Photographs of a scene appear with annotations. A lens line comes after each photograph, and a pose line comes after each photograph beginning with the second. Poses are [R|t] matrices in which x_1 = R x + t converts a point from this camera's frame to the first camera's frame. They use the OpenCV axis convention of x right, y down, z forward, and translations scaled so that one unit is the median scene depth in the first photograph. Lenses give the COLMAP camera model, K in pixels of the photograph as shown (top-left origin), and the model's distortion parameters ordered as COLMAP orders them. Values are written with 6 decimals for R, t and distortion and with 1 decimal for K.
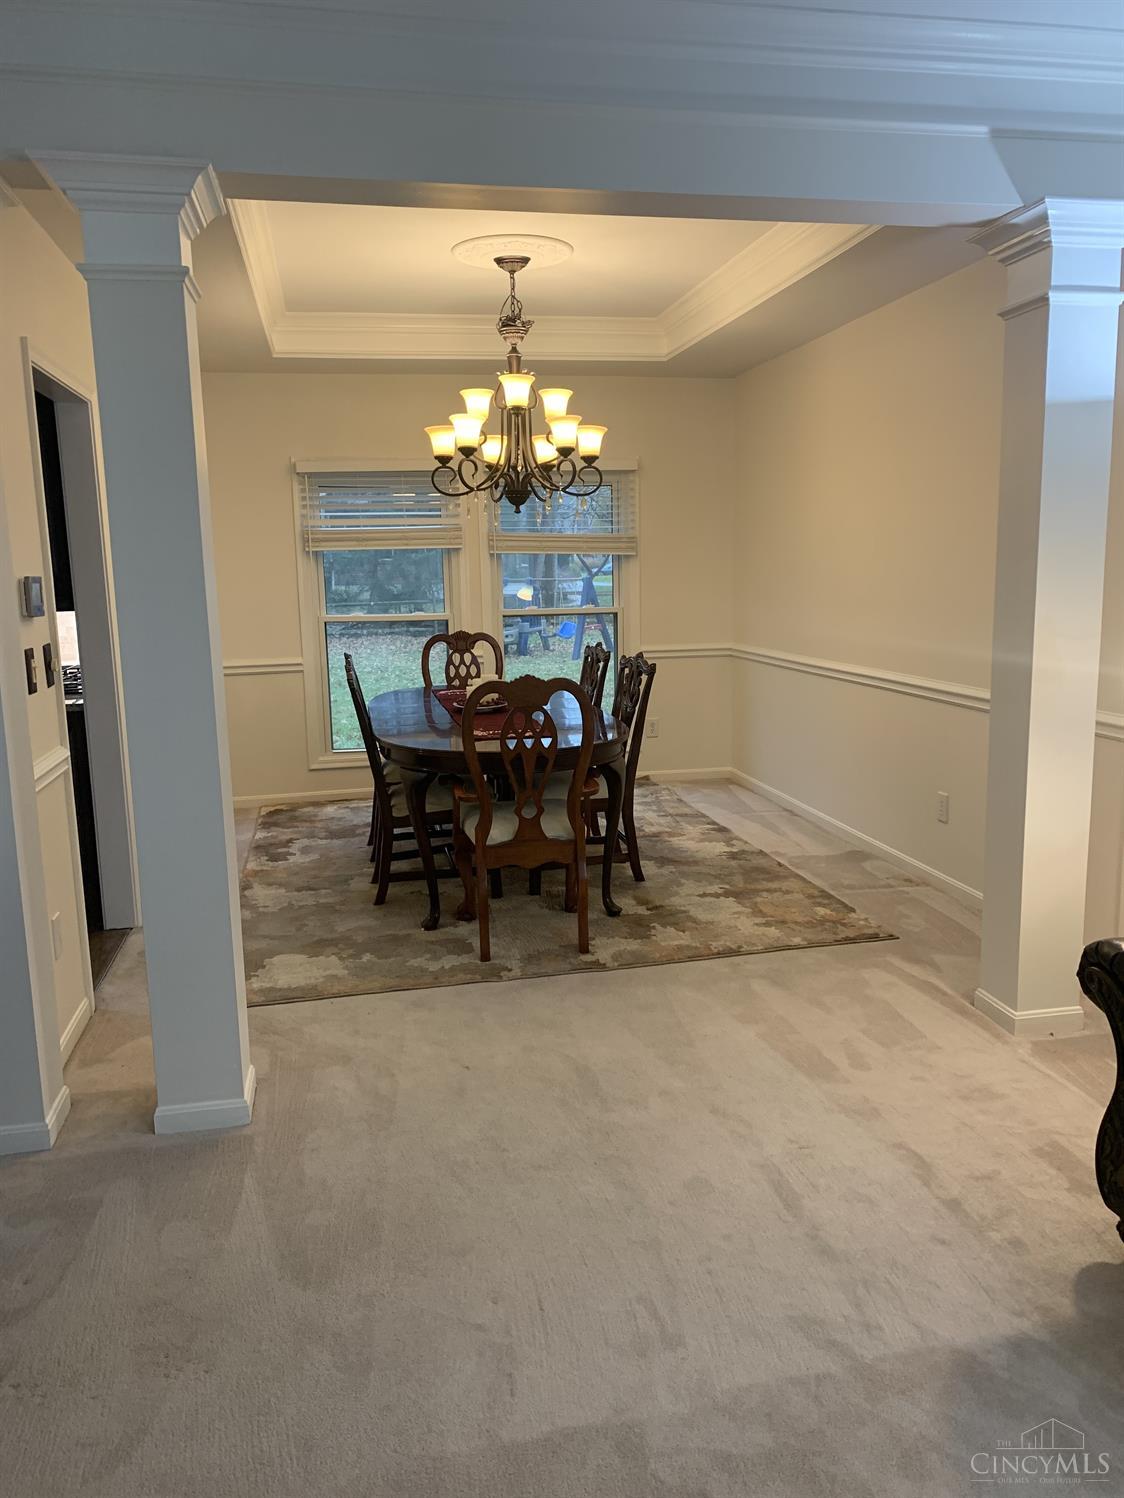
lens RADIAL K [[1154.7, 0, 569.8], [0, 1154.7, 759.2], [0, 0, 1]] dist [0.020465, -0.033937]
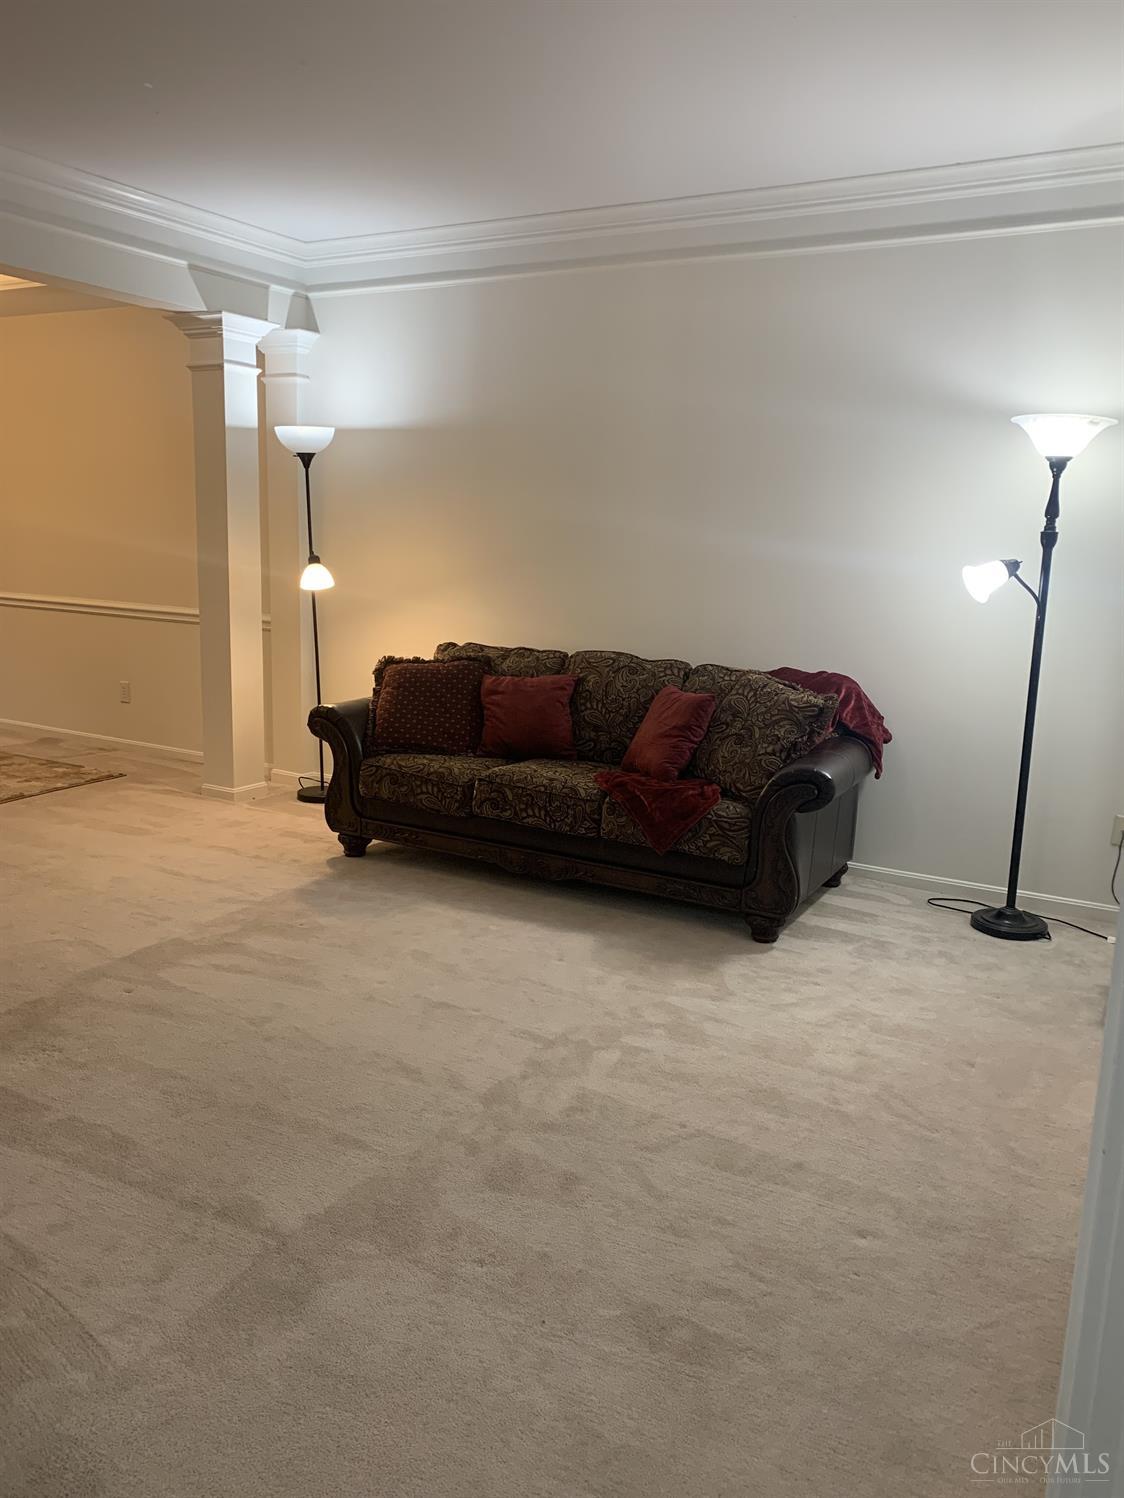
lens RADIAL K [[1154.7, 0, 568.0], [0, 1154.7, 748.9], [0, 0, 1]] dist [0.020465, -0.033937]
pose [[0.662711, -0.097703, 0.742474, -0.608275], [0.080381, 0.995005, 0.059188, 0.115089], [-0.744549, 0.020456, 0.667255, -0.548263]]
